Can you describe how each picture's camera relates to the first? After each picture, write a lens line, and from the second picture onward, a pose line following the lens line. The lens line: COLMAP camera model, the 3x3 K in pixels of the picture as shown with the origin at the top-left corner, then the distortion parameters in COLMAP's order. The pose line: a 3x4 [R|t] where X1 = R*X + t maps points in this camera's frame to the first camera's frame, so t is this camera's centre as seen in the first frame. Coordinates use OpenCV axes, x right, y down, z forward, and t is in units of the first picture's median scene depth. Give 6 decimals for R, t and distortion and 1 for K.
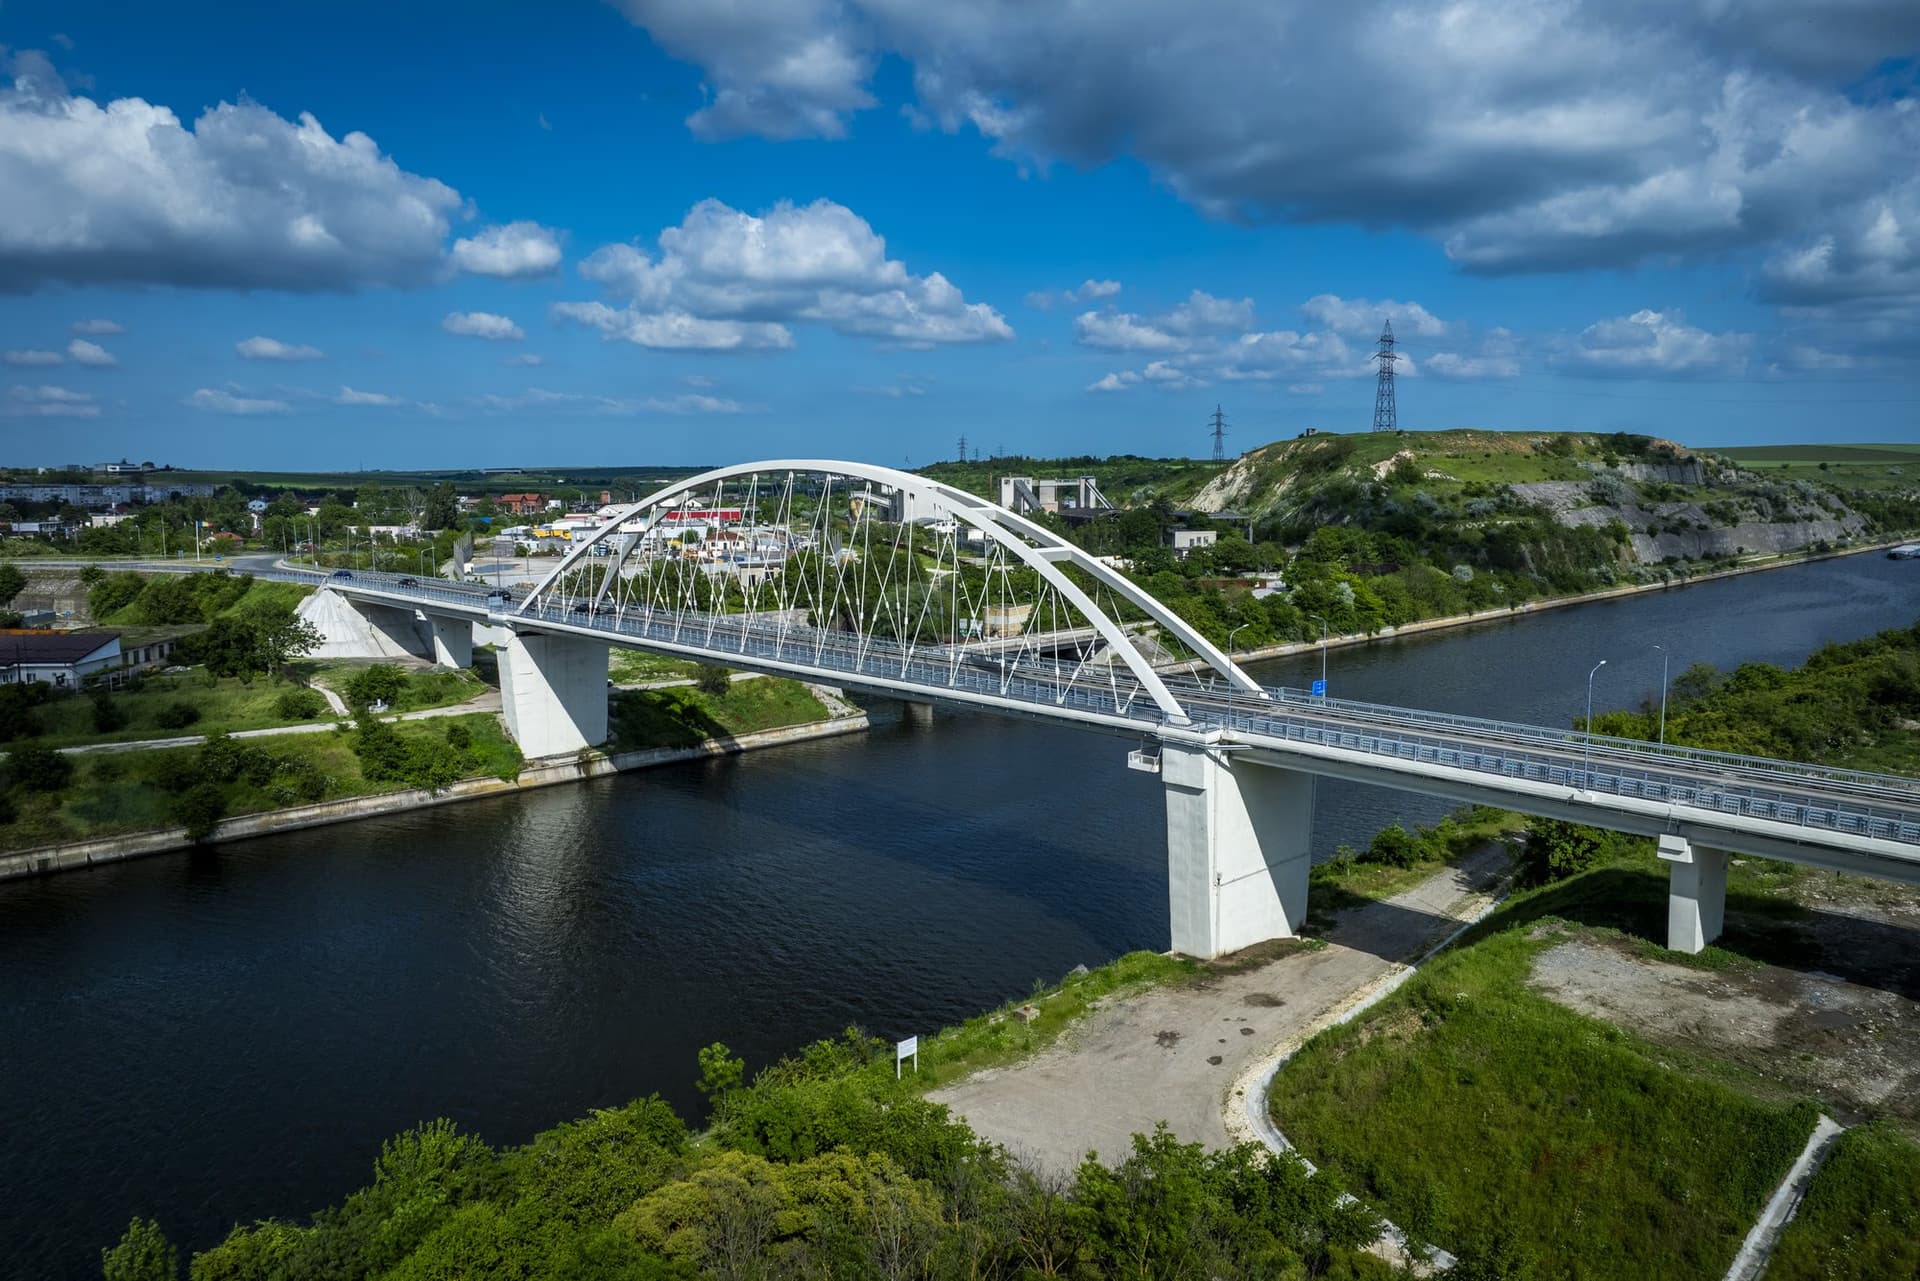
lens RADIAL K [[1351.8, 0, 960.0], [0, 1351.8, 640.5], [0, 0, 1]] dist [-0.042688, 0.004925]
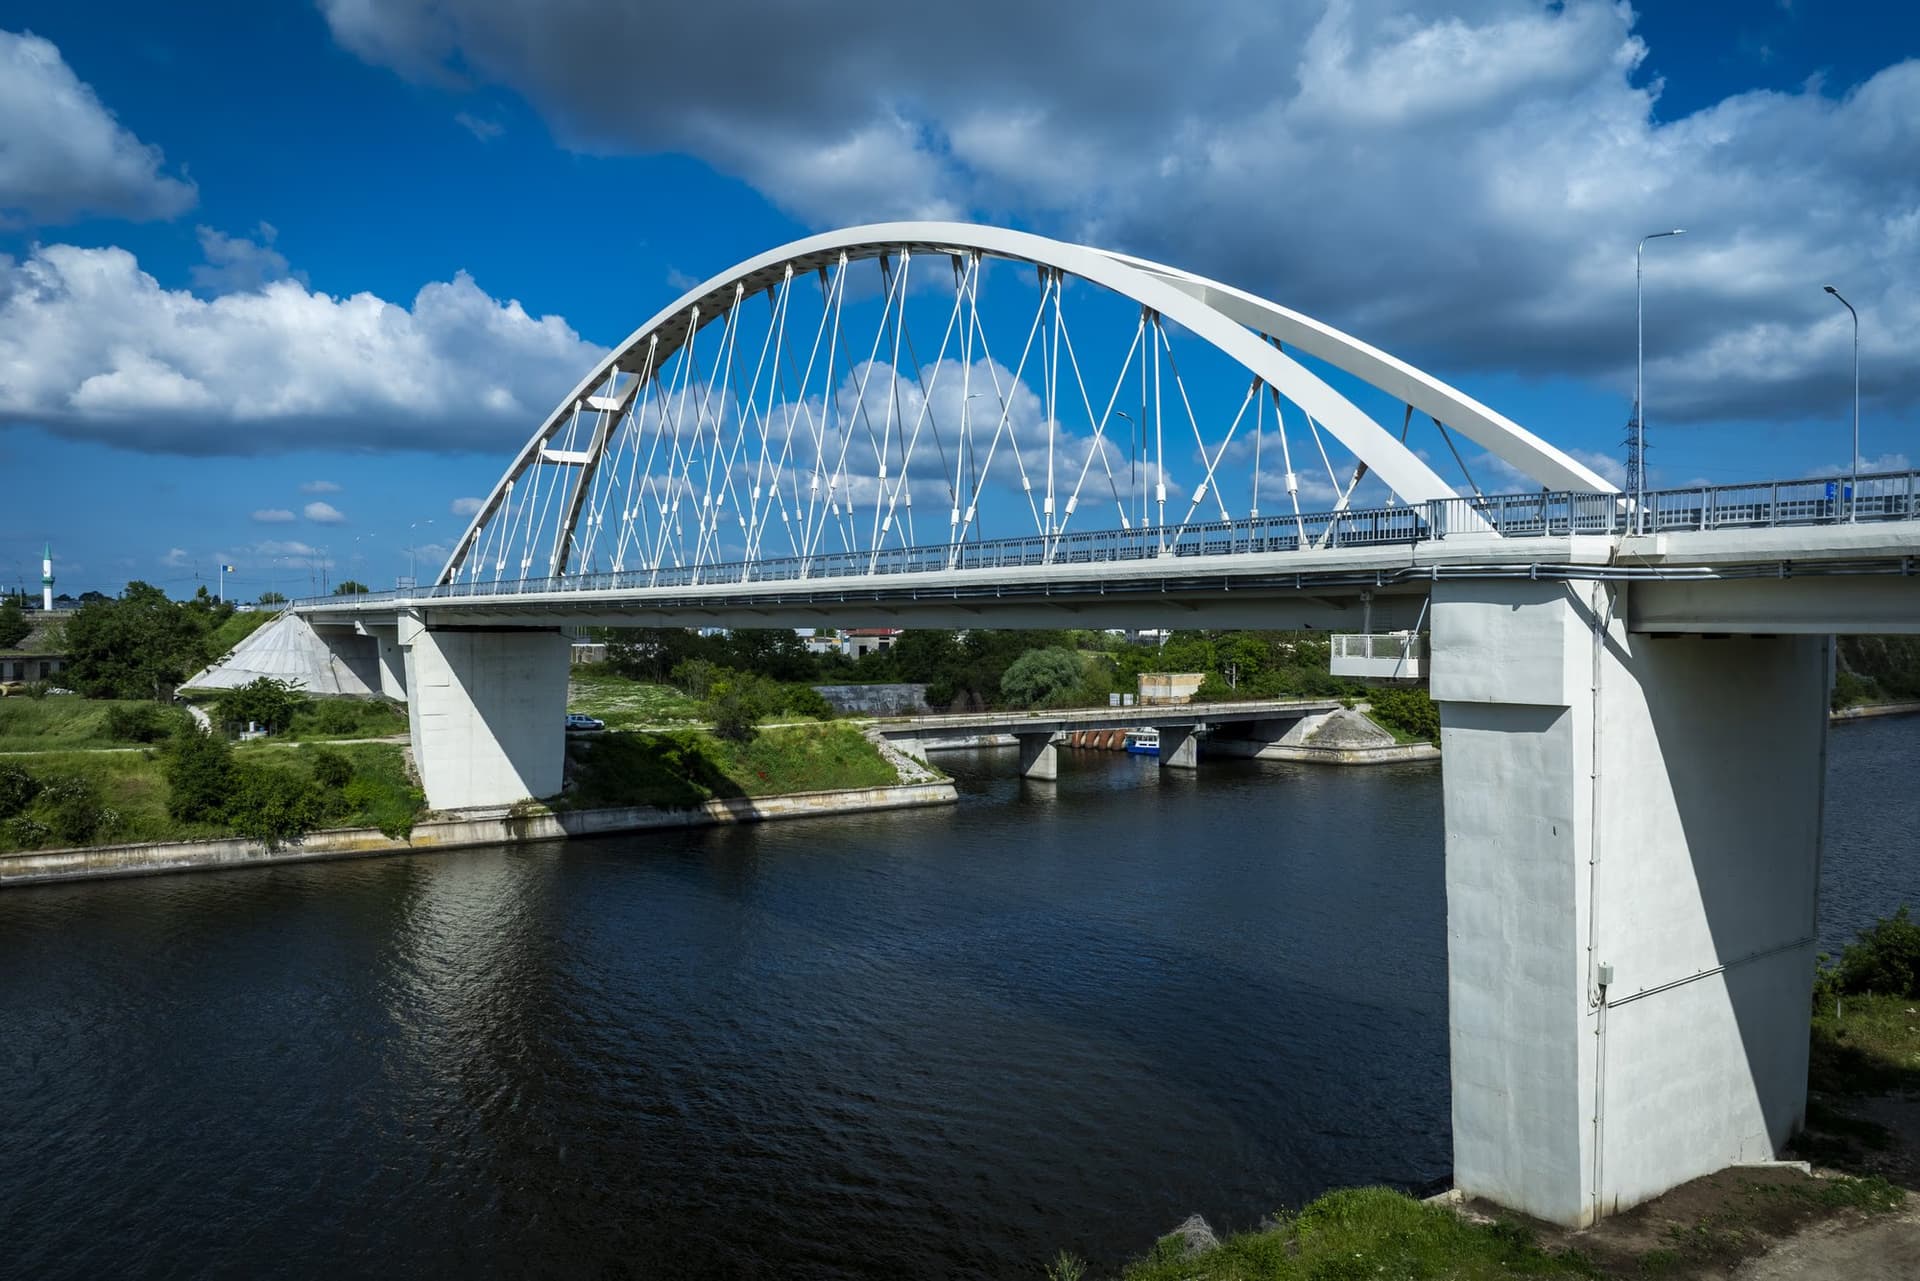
lens RADIAL K [[1350.8, 0, 956.5], [0, 1350.8, 666.7], [0, 0, 1]] dist [-0.041472, 0.006042]
pose [[0.989144, 0.010724, -0.146560, 0.025530], [-0.024716, 0.995266, -0.093990, 0.042875], [0.144859, 0.096592, 0.984726, 0.206337]]
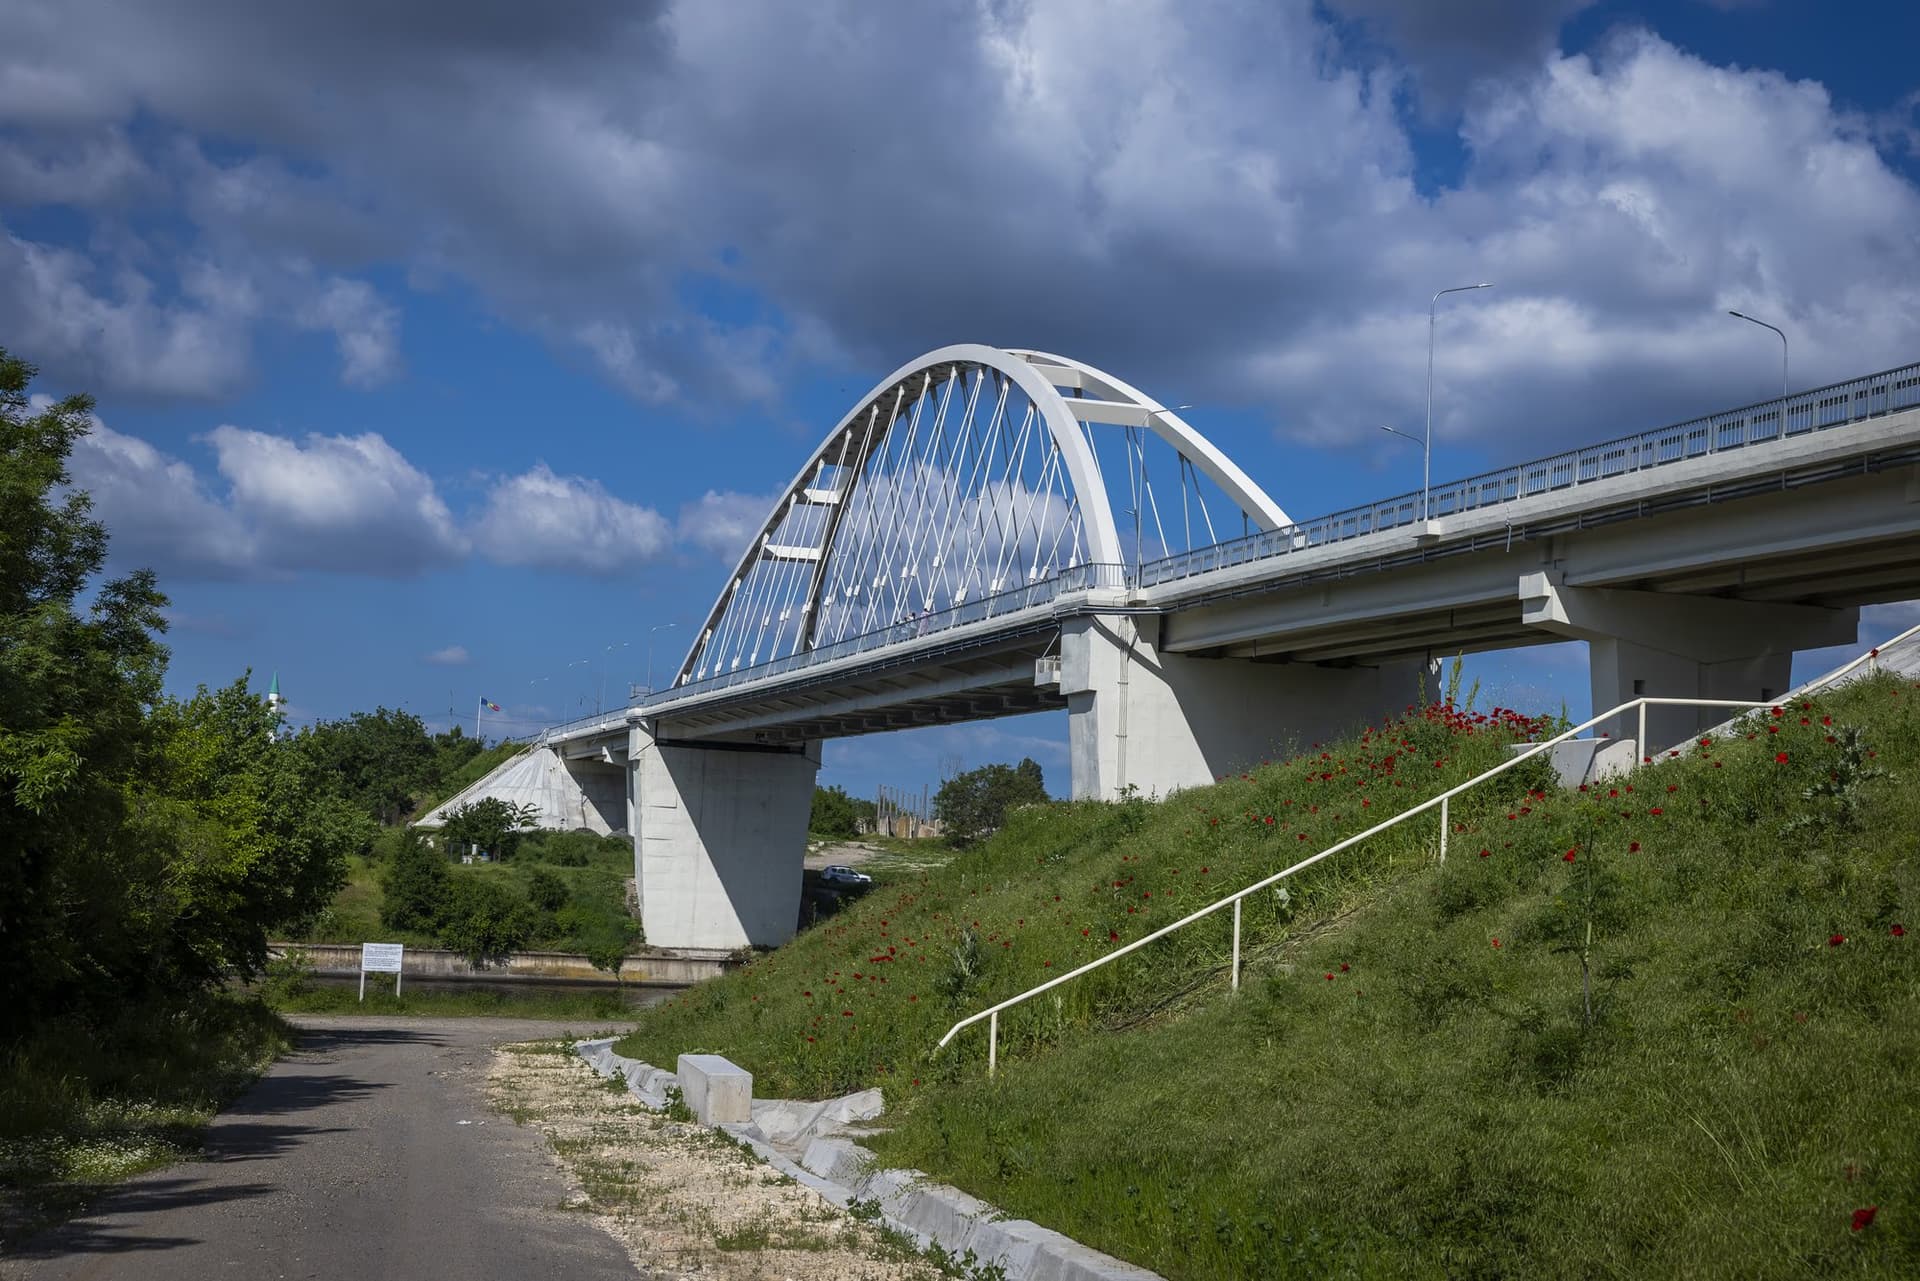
lens RADIAL K [[2545.4, 0, 962.8], [0, 2545.4, 712.5], [0, 0, 1]] dist [0.037948, 0.011659]
pose [[0.887677, 0.018026, -0.460114, 0.197115], [-0.107155, 0.979887, -0.168340, 0.096050], [0.447825, 0.198735, 0.871755, 0.017350]]
